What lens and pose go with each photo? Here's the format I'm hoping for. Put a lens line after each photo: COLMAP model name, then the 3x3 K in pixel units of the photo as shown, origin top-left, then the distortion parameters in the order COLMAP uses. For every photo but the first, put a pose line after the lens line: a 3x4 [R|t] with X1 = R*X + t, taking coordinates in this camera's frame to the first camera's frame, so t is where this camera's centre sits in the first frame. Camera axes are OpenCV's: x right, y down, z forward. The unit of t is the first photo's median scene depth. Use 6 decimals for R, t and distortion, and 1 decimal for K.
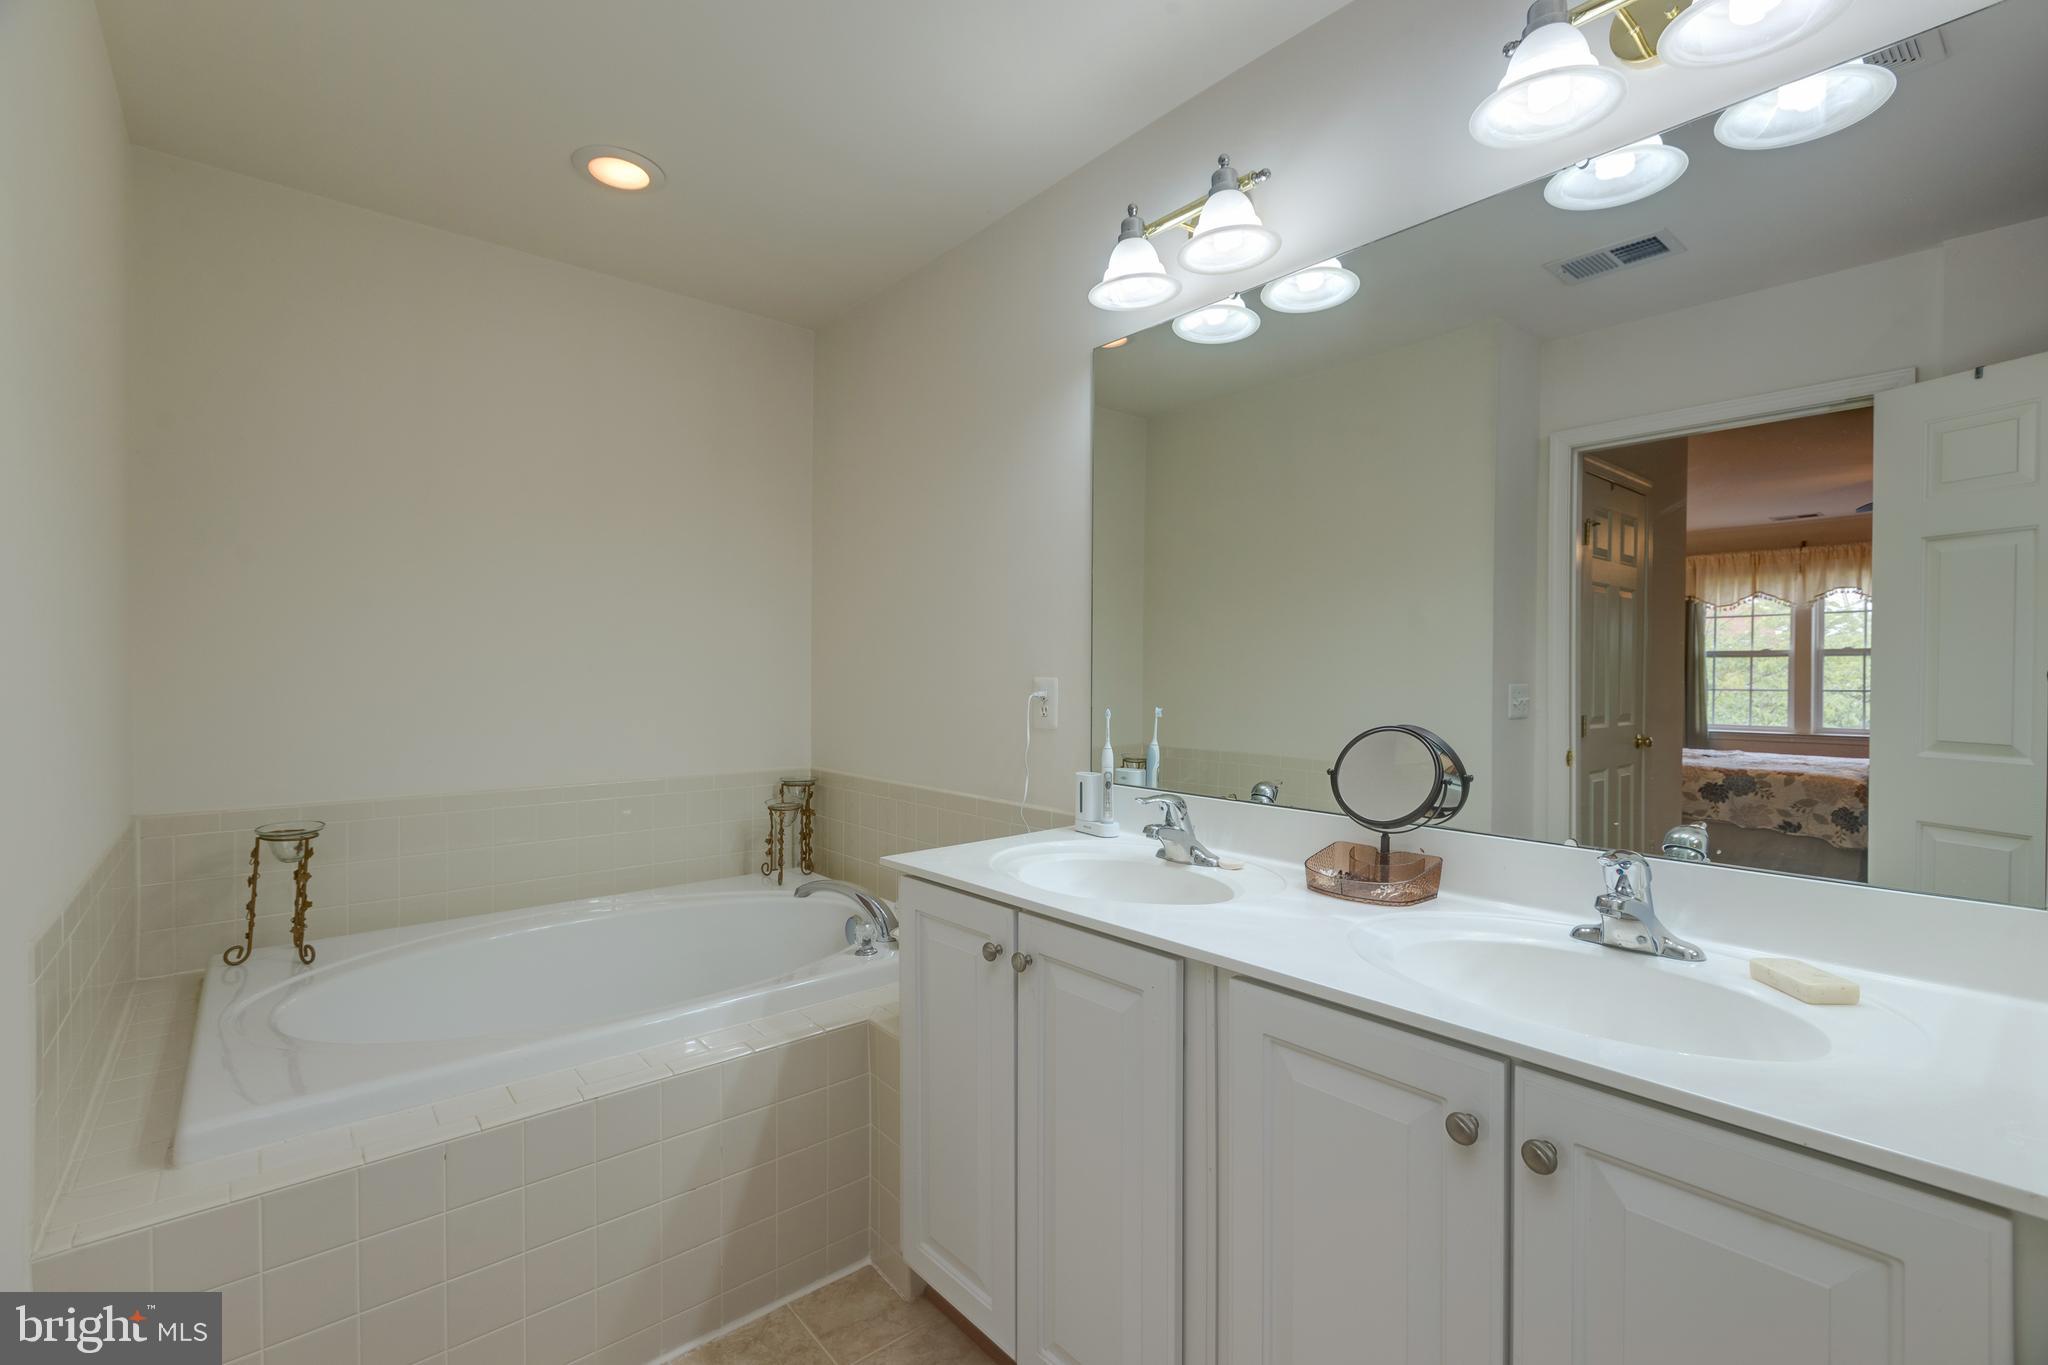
lens RADIAL K [[907.9, 0, 1025.6], [0, 907.9, 677.9], [0, 0, 1]] dist [-0.000501, -0.000364]
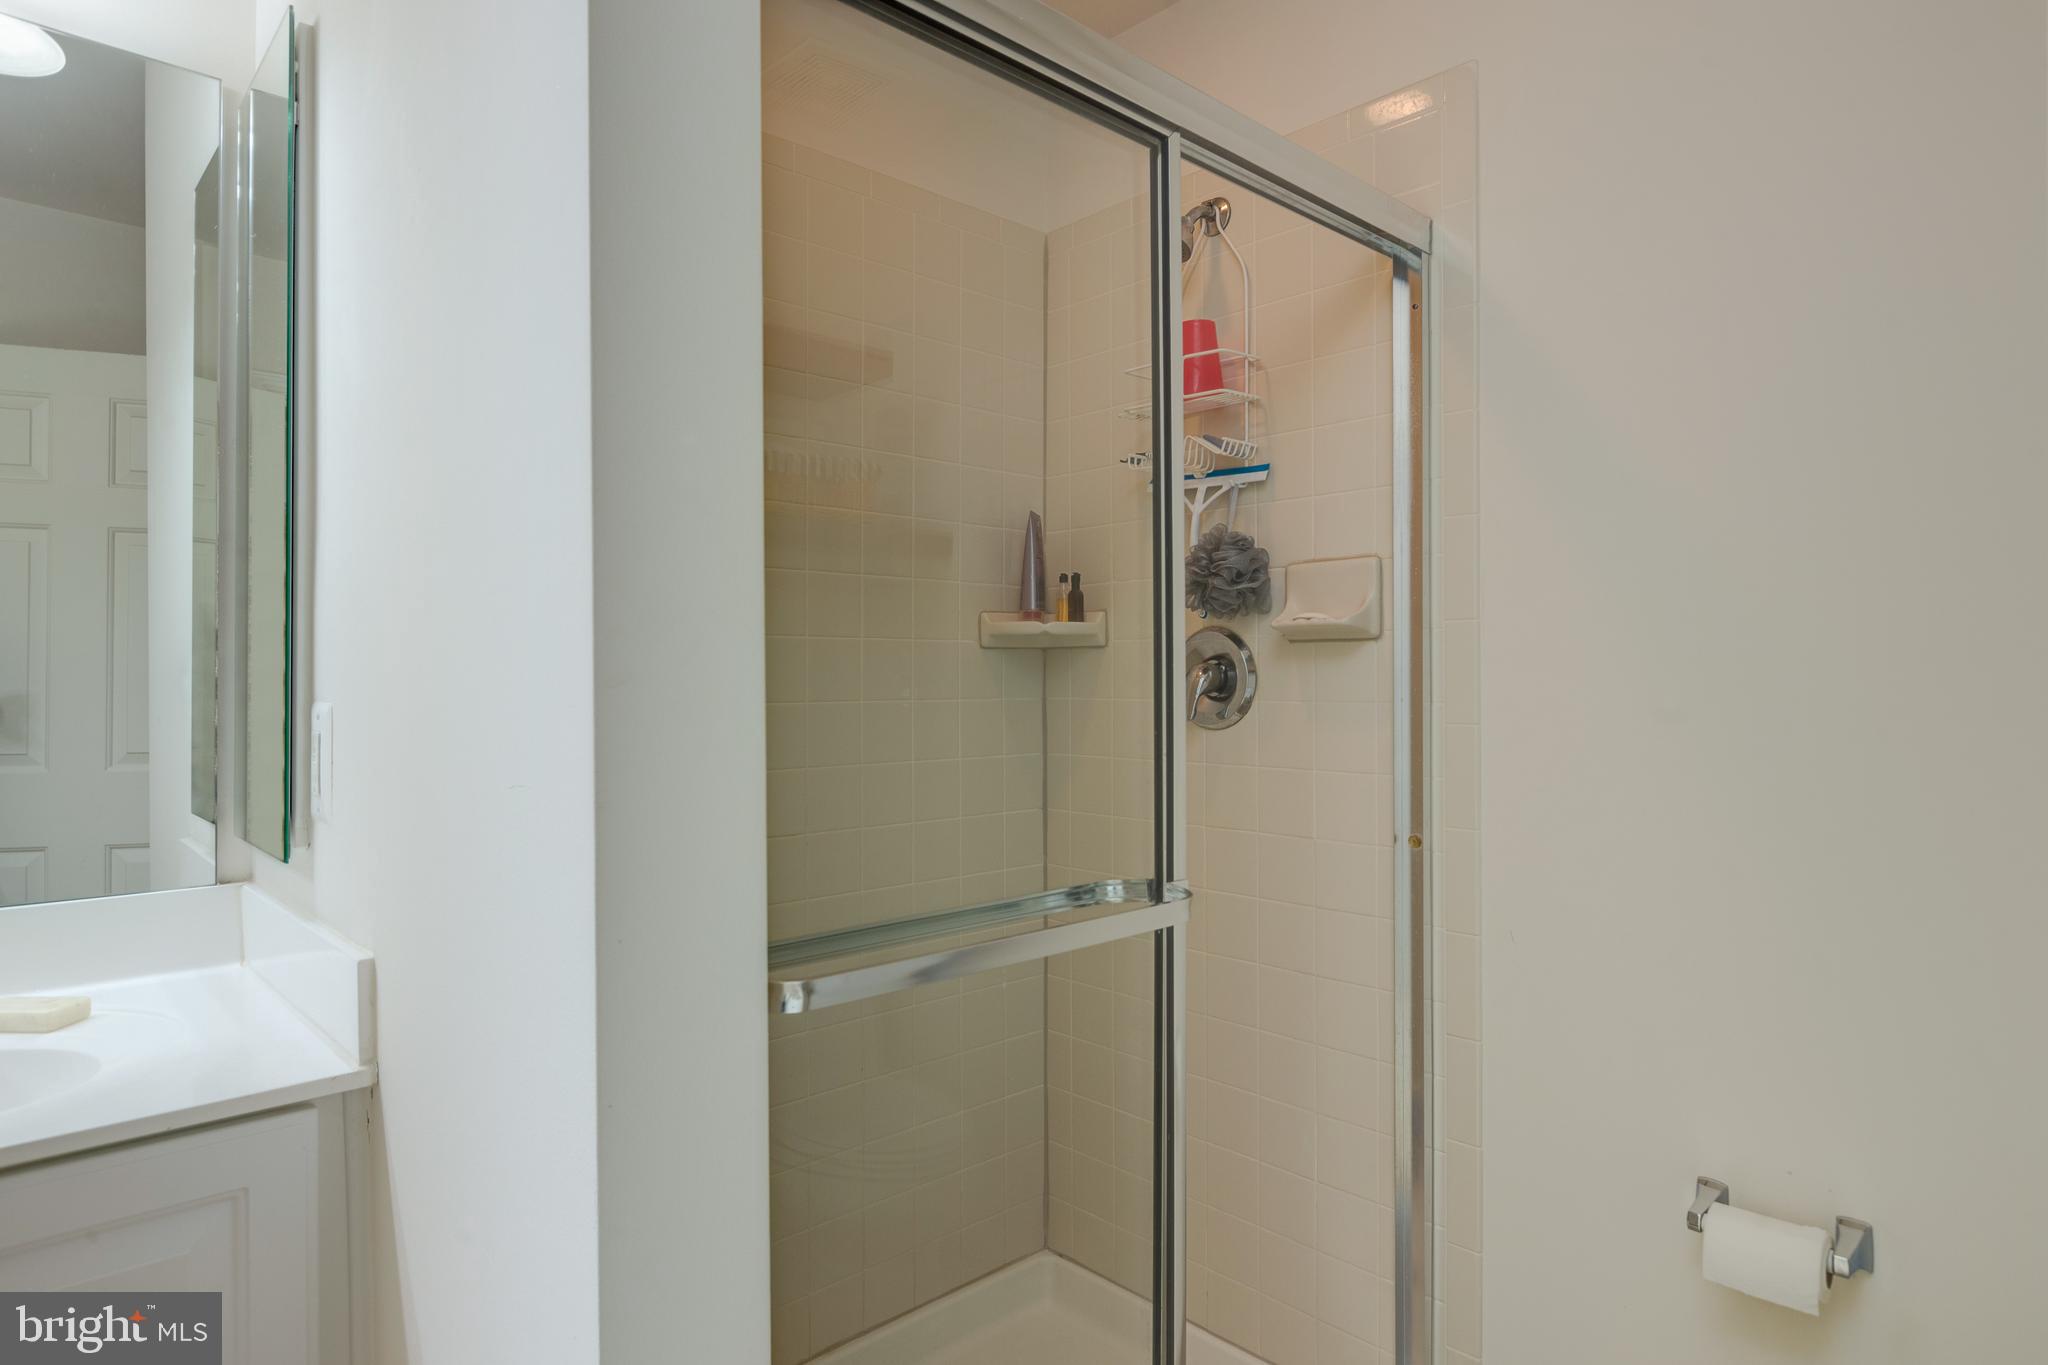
lens RADIAL K [[1211.8, 0, 1026.9], [0, 1211.8, 680.1], [0, 0, 1]] dist [0.003006, 0.000556]
pose [[-0.065927, -0.005508, 0.997809, -0.219749], [0.005705, 0.999966, 0.005897, -0.003325], [-0.997808, 0.006081, -0.065894, 0.036001]]
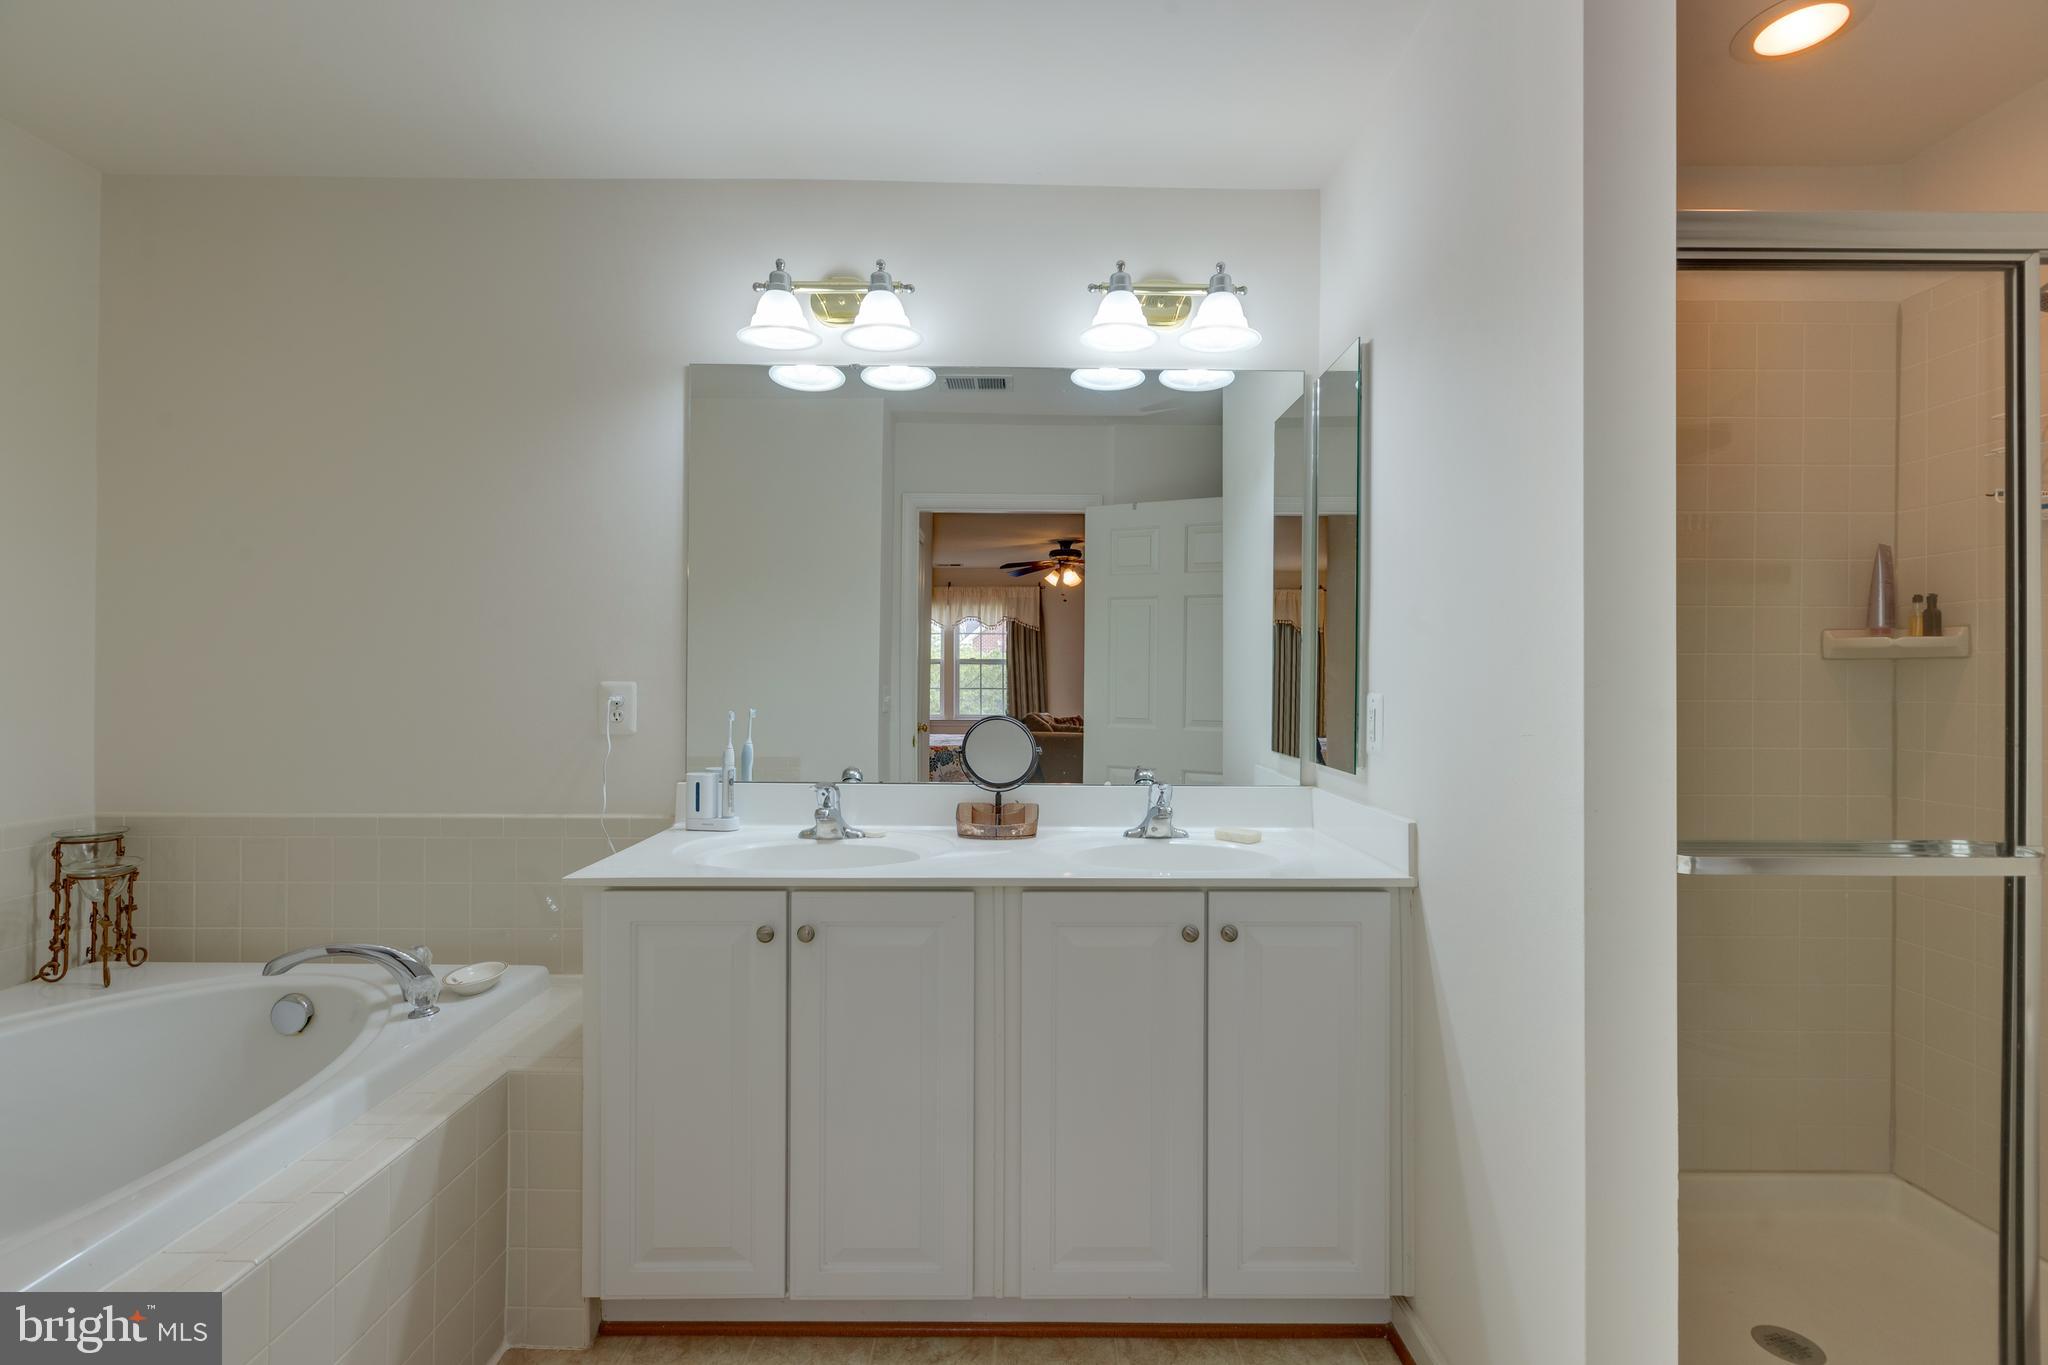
lens RADIAL K [[907.9, 0, 1027.6], [0, 907.9, 679.6], [0, 0, 1]] dist [-0.000501, -0.000364]
pose [[0.634923, -0.000009, 0.772576, -0.527126], [-0.000502, 1.000000, 0.000424, -0.003972], [-0.772575, -0.000657, 0.634923, 0.050639]]
